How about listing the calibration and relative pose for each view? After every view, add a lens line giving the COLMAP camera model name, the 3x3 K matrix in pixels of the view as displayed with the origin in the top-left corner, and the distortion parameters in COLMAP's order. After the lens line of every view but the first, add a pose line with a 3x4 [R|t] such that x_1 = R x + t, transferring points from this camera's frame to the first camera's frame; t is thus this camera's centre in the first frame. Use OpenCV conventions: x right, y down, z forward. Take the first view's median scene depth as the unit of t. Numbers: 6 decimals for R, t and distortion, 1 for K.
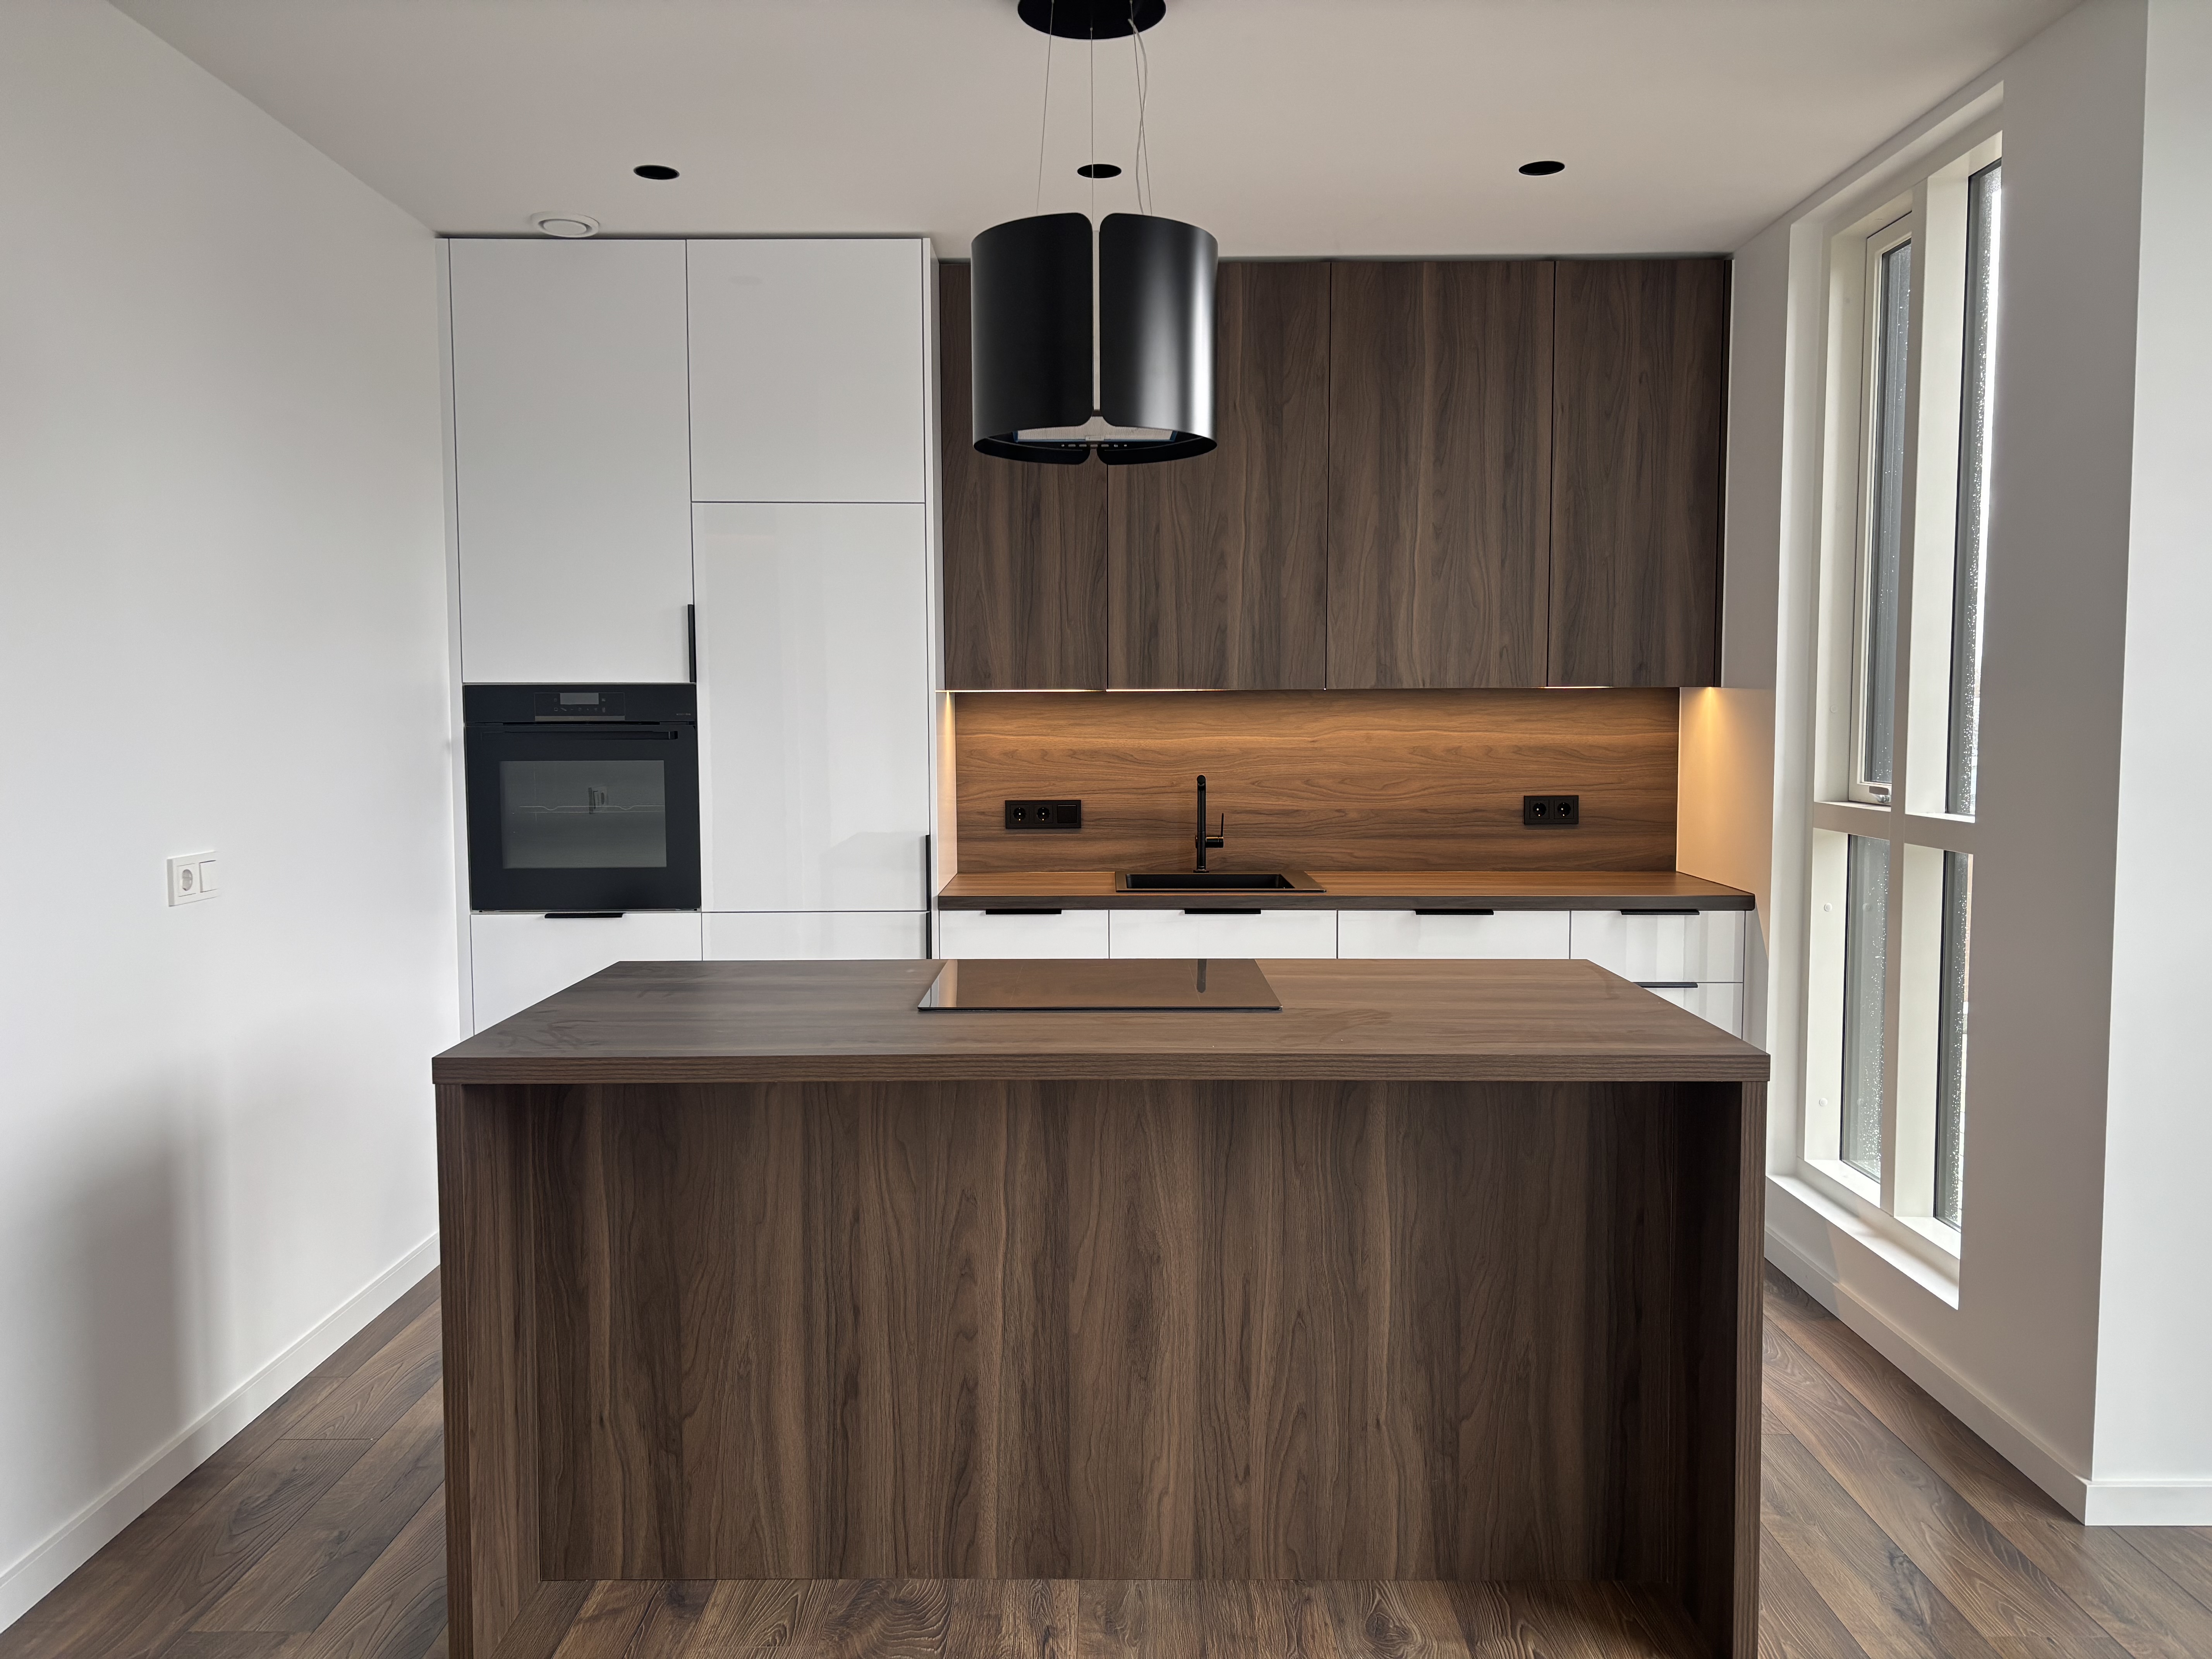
lens RADIAL K [[1662.8, 0, 1101.4], [0, 1662.8, 841.9], [0, 0, 1]] dist [0.012798, -0.007980]
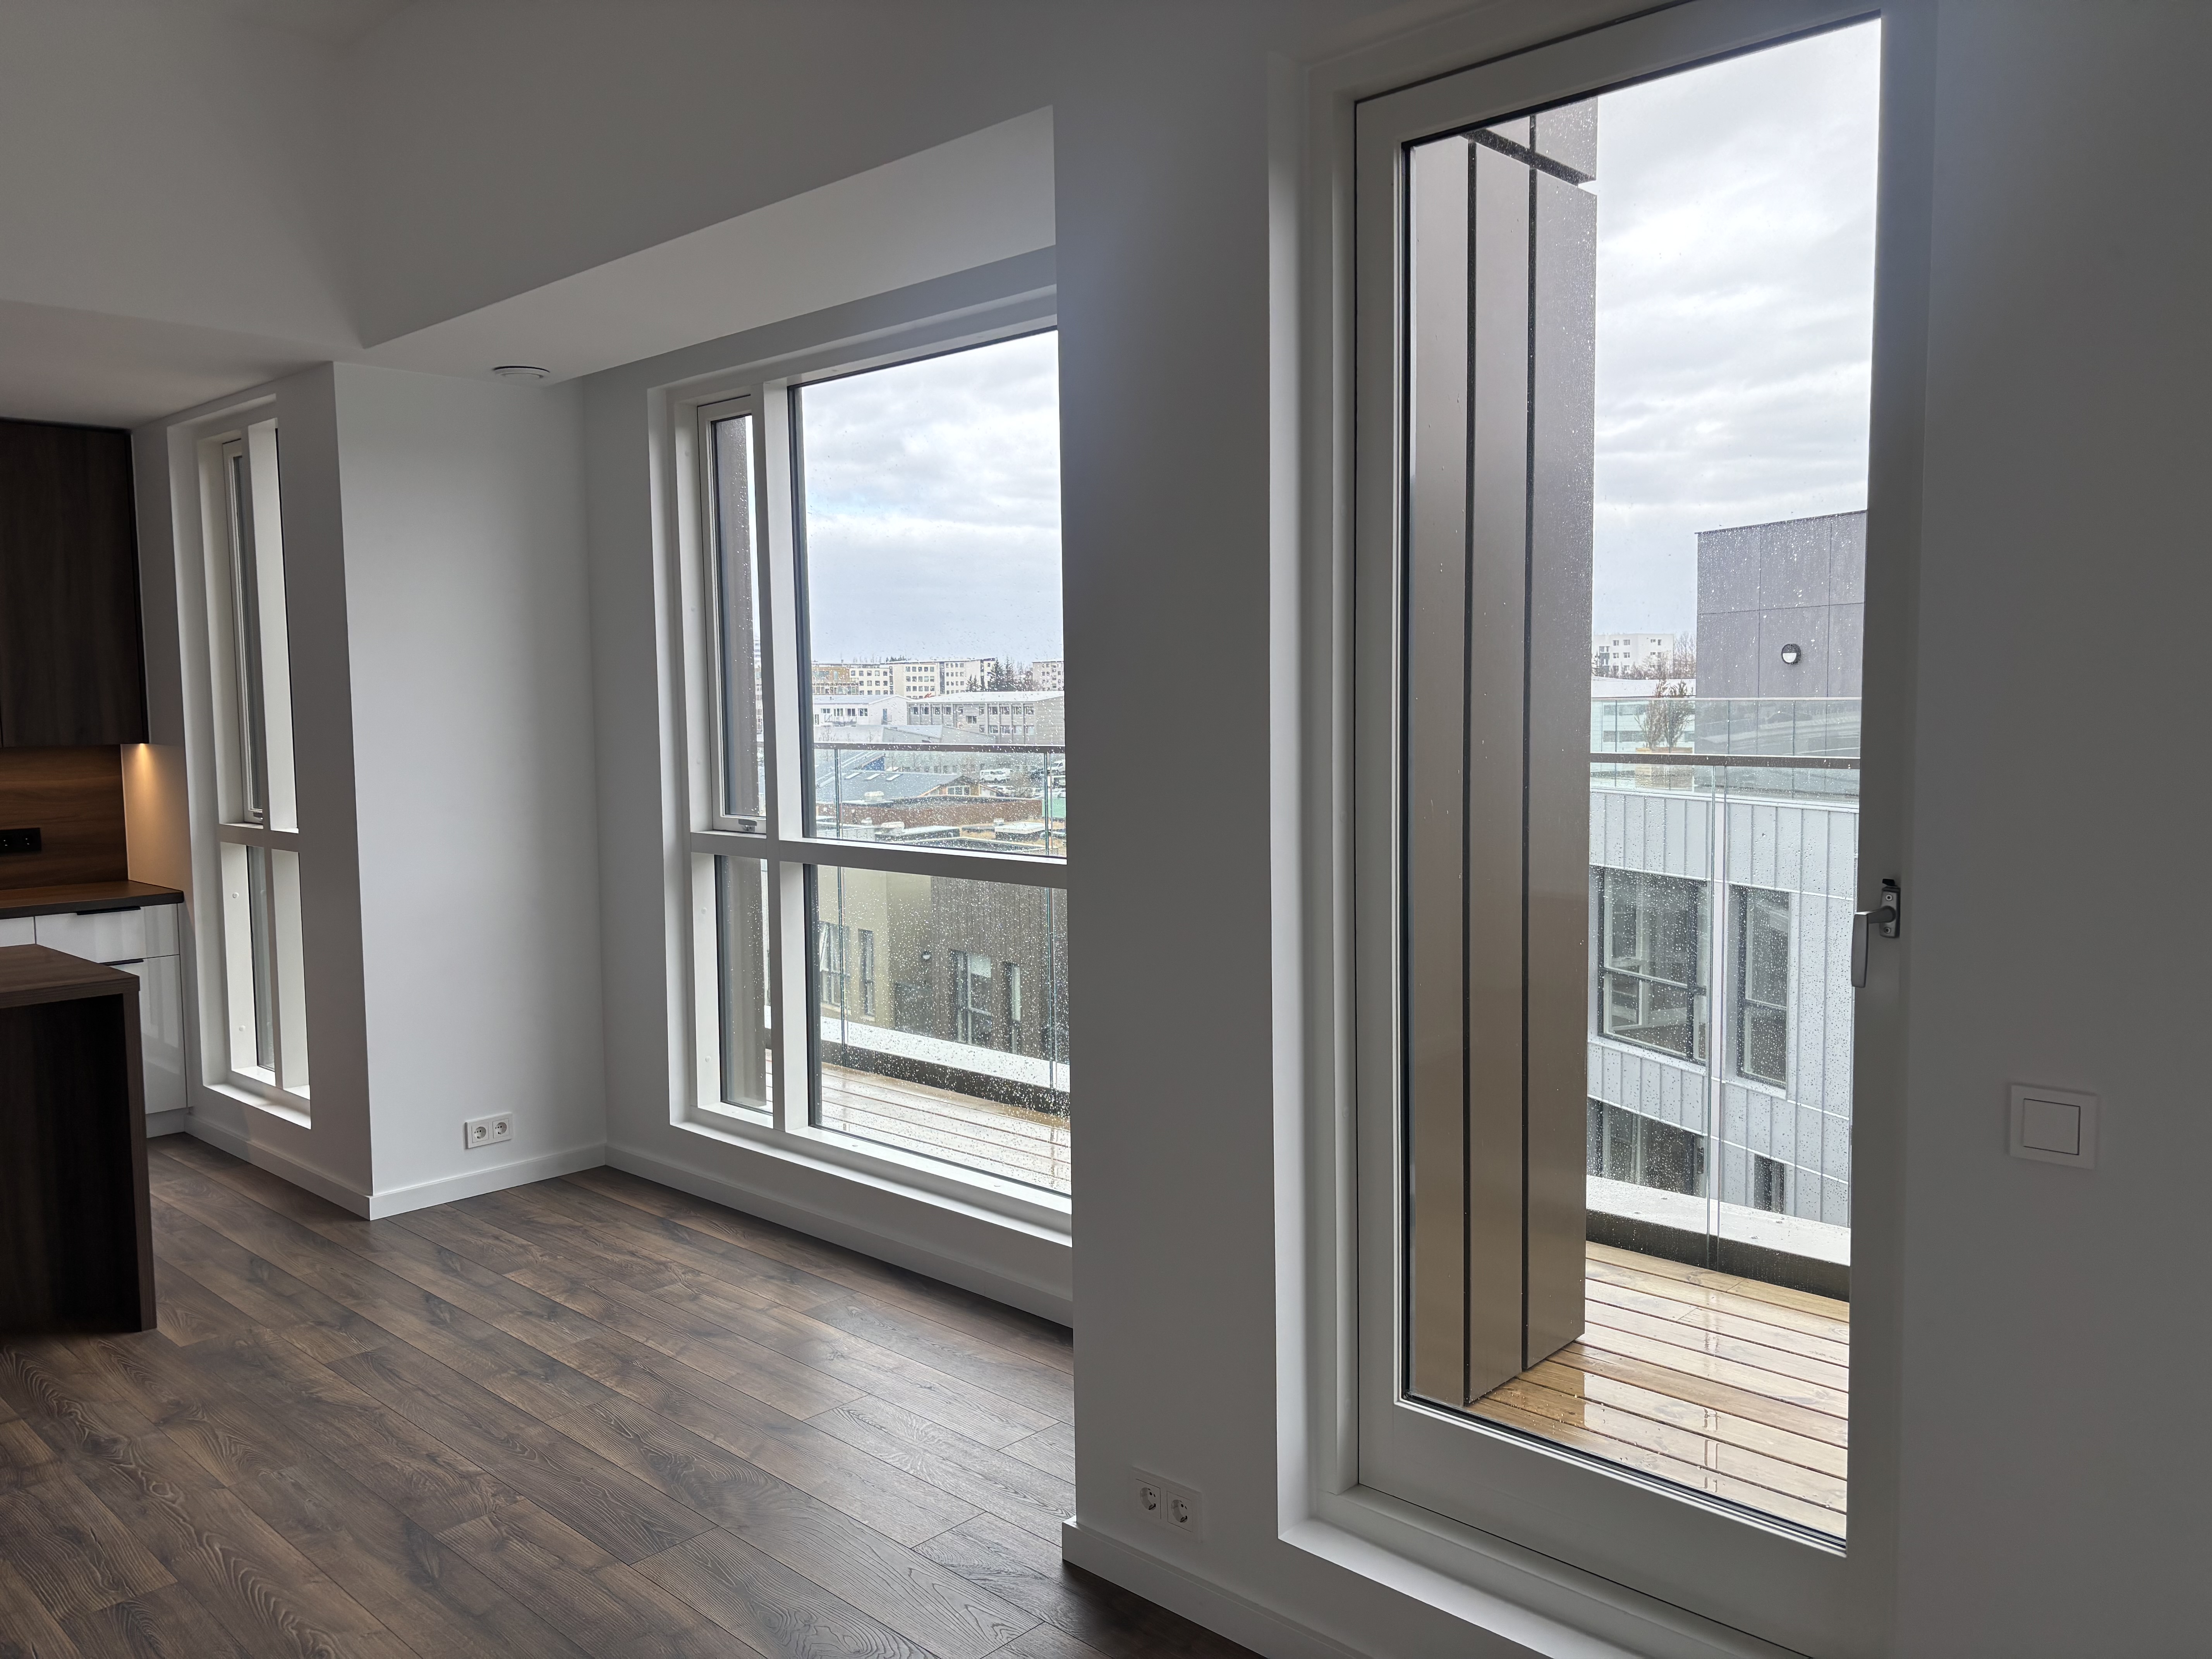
lens RADIAL K [[1662.8, 0, 1112.6], [0, 1662.8, 831.3], [0, 0, 1]] dist [0.012798, -0.007980]
pose [[0.684142, -0.061503, 0.726751, -0.103379], [0.068495, 0.997452, 0.019933, 0.006936], [-0.726126, 0.036142, 0.686611, -0.600046]]
